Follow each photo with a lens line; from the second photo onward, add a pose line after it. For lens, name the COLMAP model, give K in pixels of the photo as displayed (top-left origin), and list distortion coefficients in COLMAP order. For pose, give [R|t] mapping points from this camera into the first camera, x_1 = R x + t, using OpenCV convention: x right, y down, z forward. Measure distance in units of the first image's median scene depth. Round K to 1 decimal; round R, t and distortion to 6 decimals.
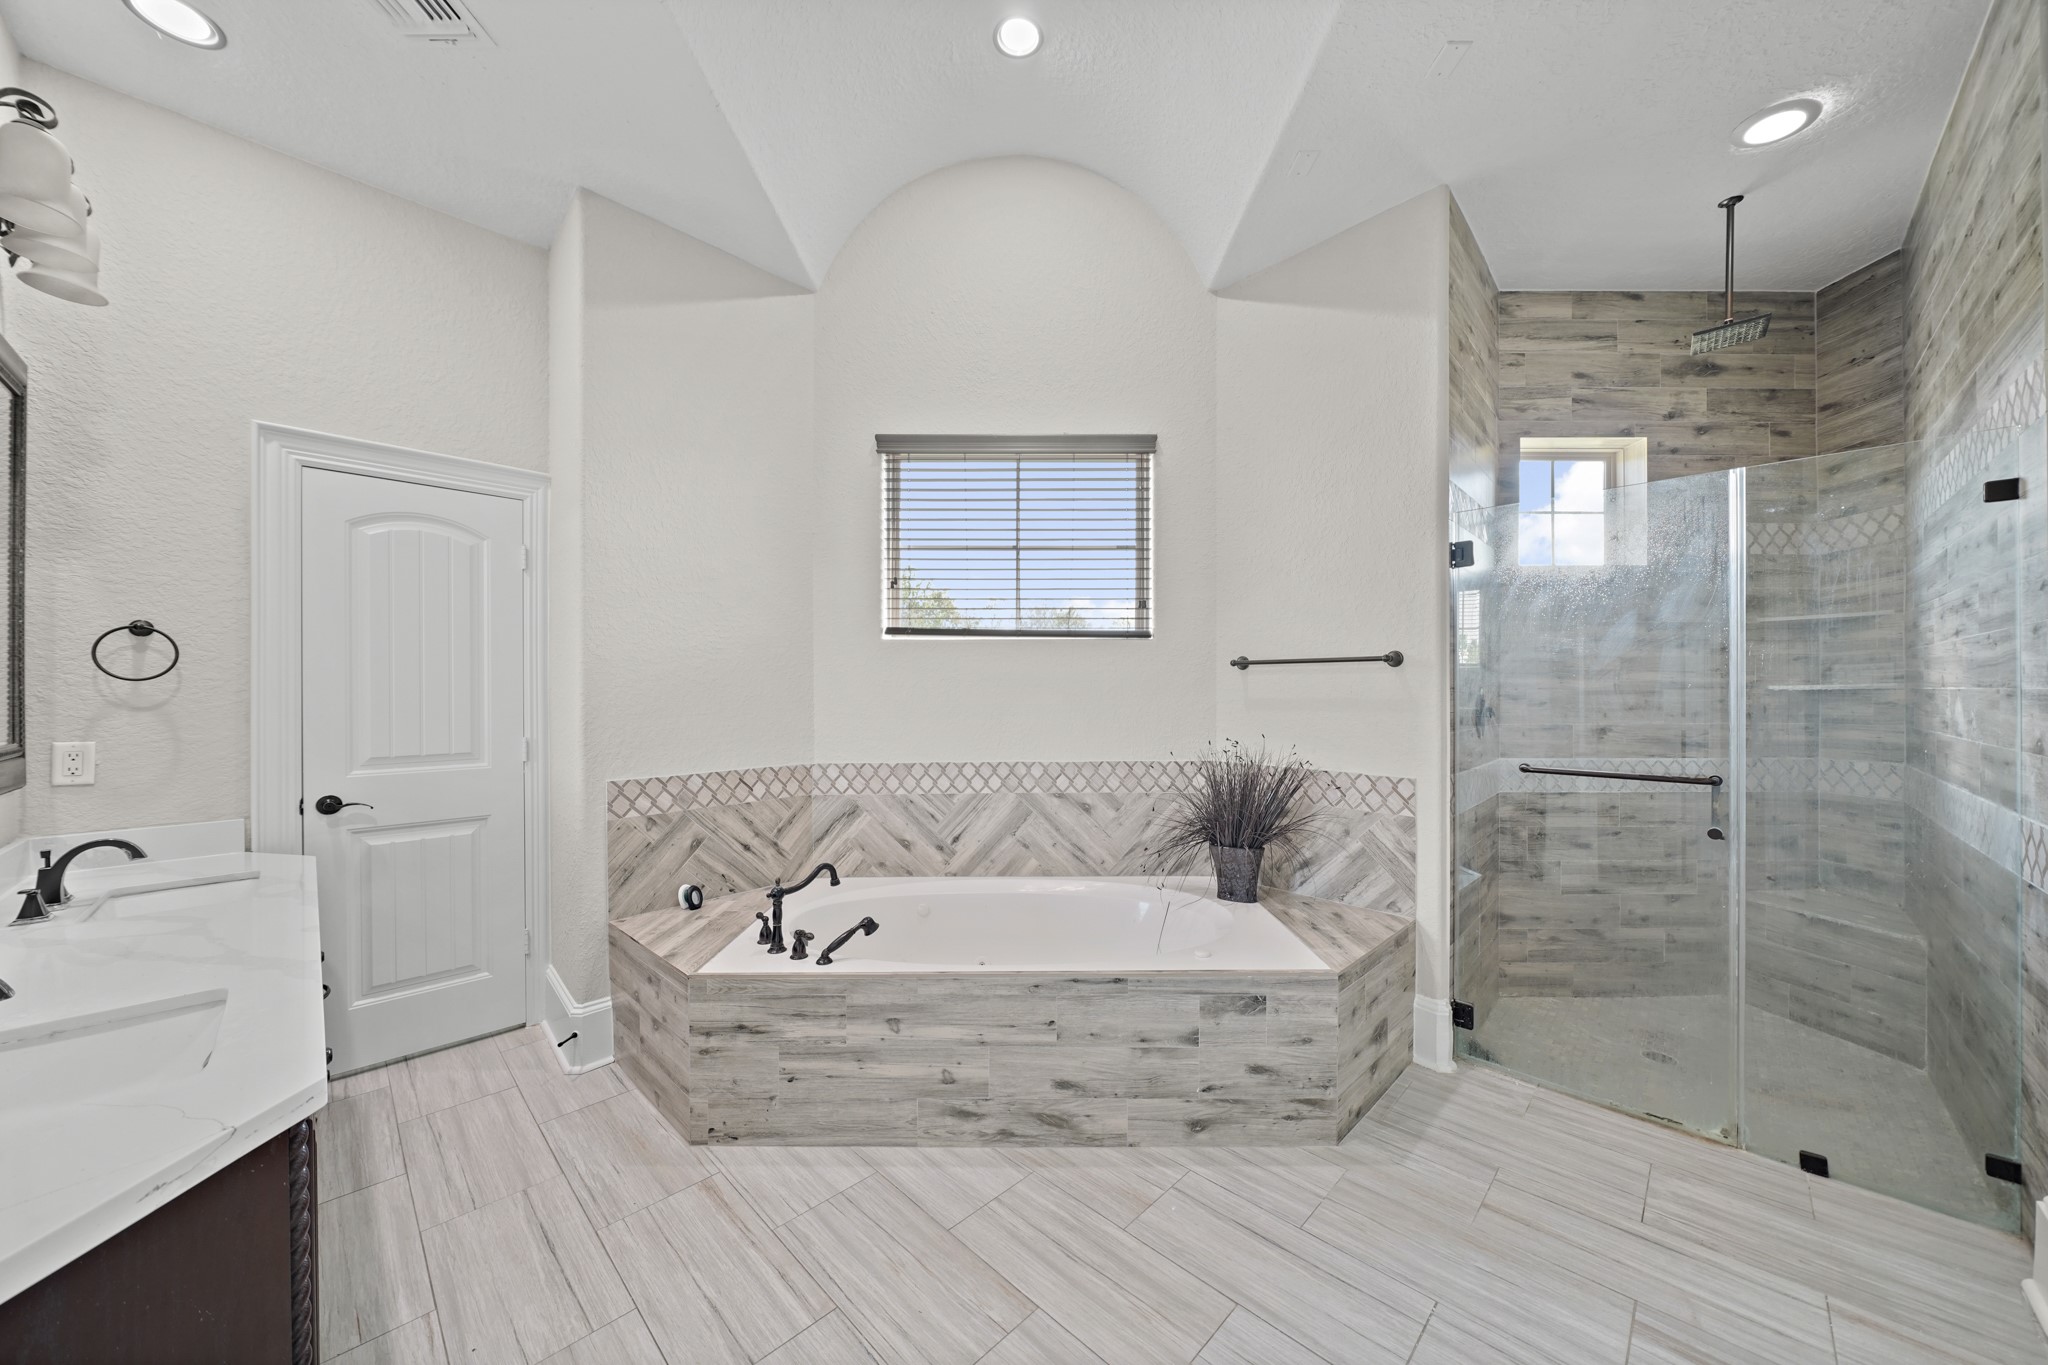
lens RADIAL K [[715.5, 0, 1020.1], [0, 715.5, 688.4], [0, 0, 1]] dist [-0.007391, -0.000051]
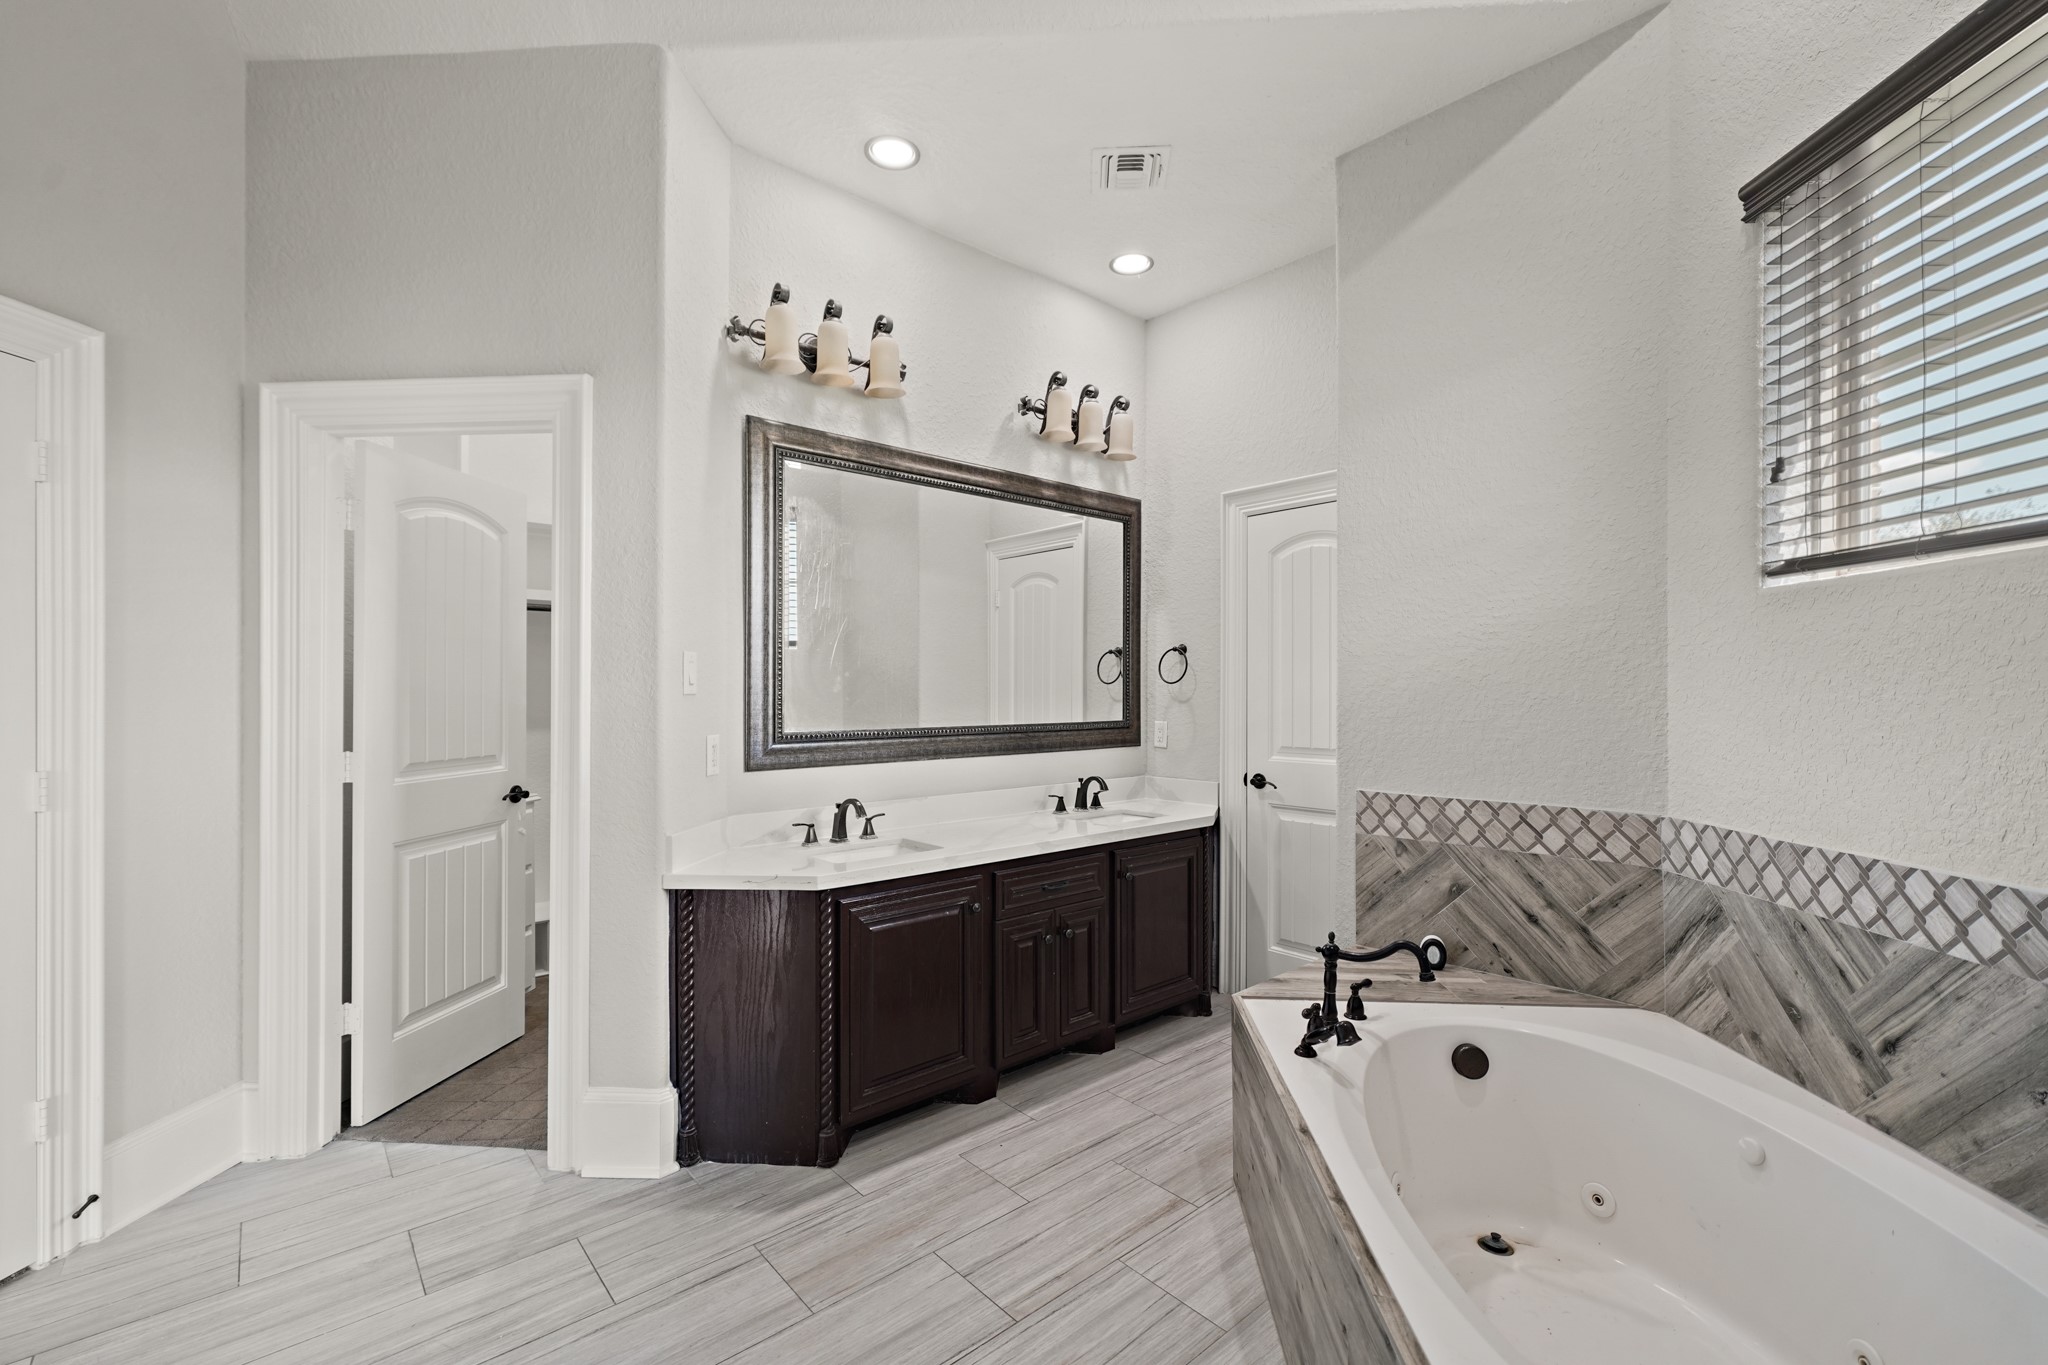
lens RADIAL K [[871.4, 0, 1021.4], [0, 871.4, 688.1], [0, 0, 1]] dist [-0.004011, 0.000919]
pose [[-0.071745, -0.001603, -0.997422, 0.477441], [0.002021, 0.999996, -0.001753, 0.001338], [0.997421, -0.002141, -0.071741, 0.558320]]
